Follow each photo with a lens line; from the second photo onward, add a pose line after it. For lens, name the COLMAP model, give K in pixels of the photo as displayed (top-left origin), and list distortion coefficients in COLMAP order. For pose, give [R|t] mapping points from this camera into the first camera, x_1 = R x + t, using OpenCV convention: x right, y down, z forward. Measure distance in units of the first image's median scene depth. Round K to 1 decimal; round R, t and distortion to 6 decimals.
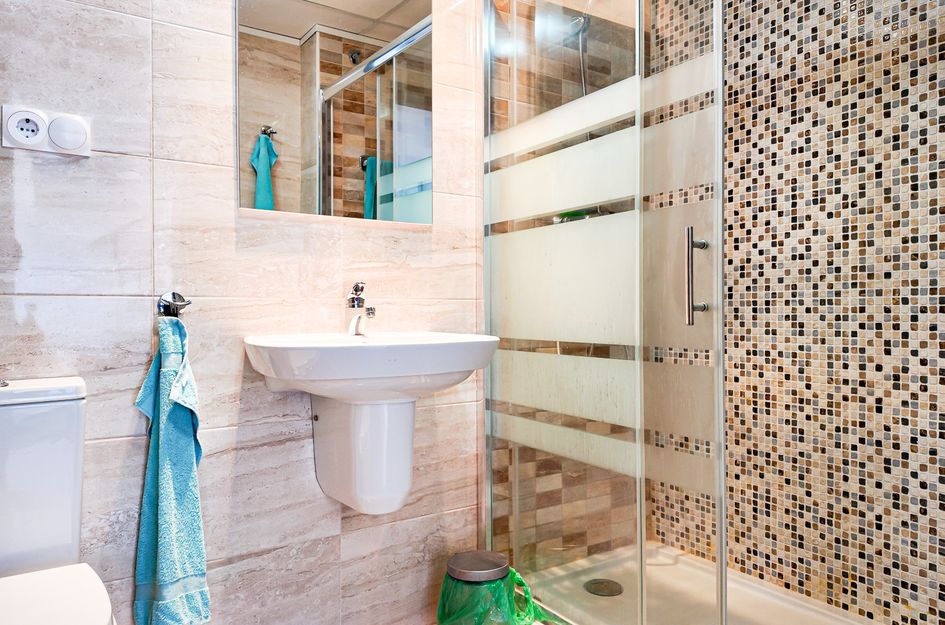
lens RADIAL K [[649.8, 0, 480.9], [0, 649.8, 305.0], [0, 0, 1]] dist [0.078807, -0.098674]
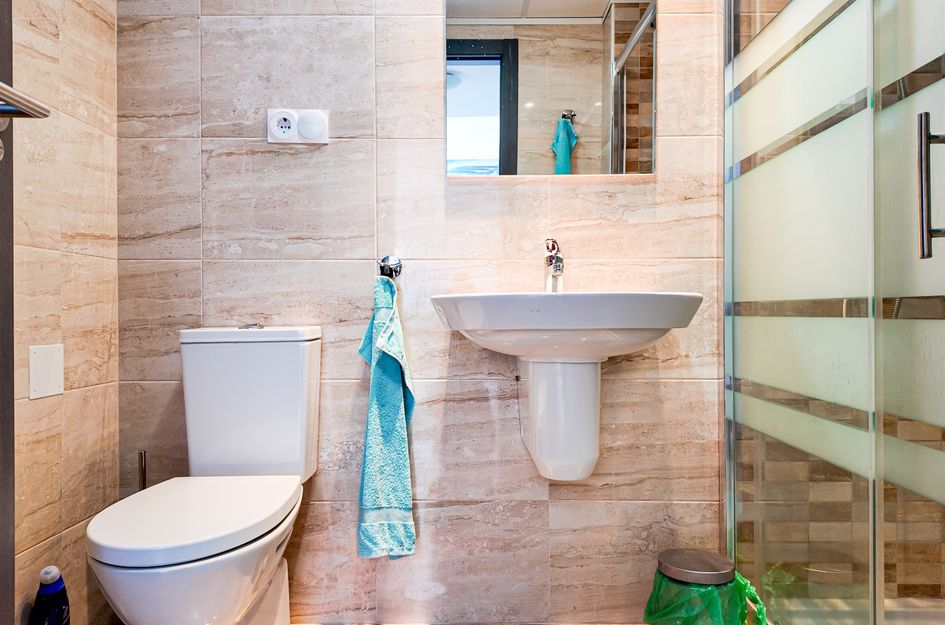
lens RADIAL K [[649.8, 0, 447.7], [0, 649.8, 304.4], [0, 0, 1]] dist [0.078807, -0.098674]
pose [[0.825279, -0.001760, -0.564723, 0.211501], [0.005578, 0.999972, 0.005036, 0.051485], [0.564698, -0.007307, 0.825265, 0.115222]]
